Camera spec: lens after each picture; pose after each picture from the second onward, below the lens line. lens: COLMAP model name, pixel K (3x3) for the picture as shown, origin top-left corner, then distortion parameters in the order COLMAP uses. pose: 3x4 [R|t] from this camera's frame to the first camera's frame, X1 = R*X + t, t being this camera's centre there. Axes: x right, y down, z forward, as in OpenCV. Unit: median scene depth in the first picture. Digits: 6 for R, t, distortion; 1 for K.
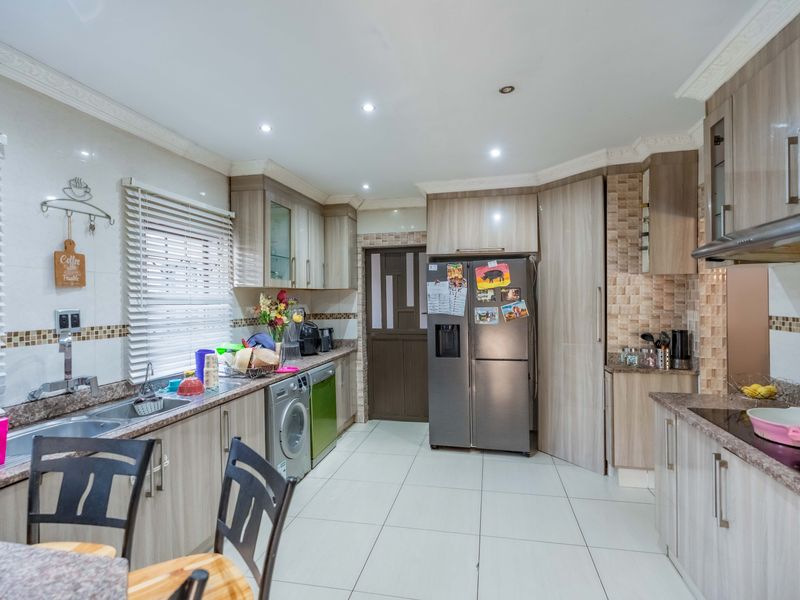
lens RADIAL K [[415.2, 0, 406.3], [0, 415.2, 299.5], [0, 0, 1]] dist [0.002750, -0.000191]
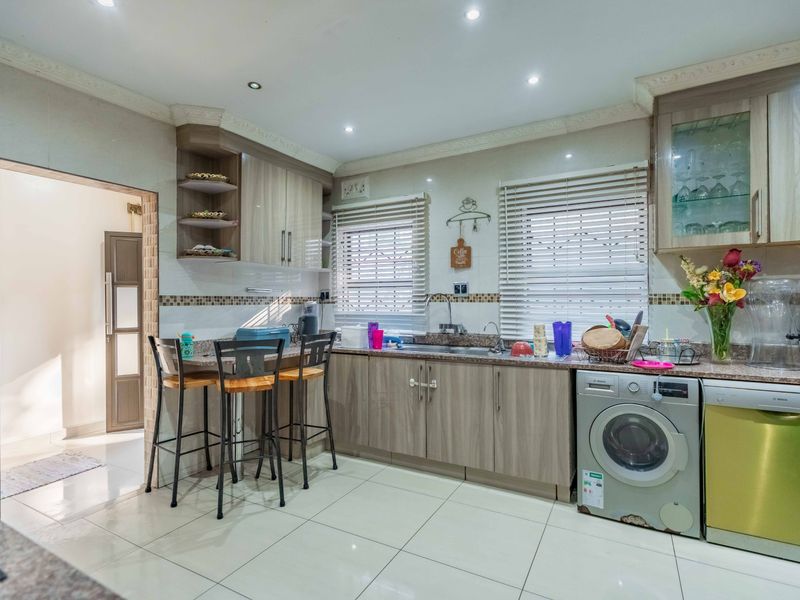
lens RADIAL K [[415.2, 0, 403.3], [0, 415.2, 299.7], [0, 0, 1]] dist [0.002750, -0.000191]
pose [[-0.293429, 0.015442, -0.955856, 0.469889], [0.013492, 0.999837, 0.012010, 0.041166], [0.955886, -0.009372, -0.293589, 0.744198]]
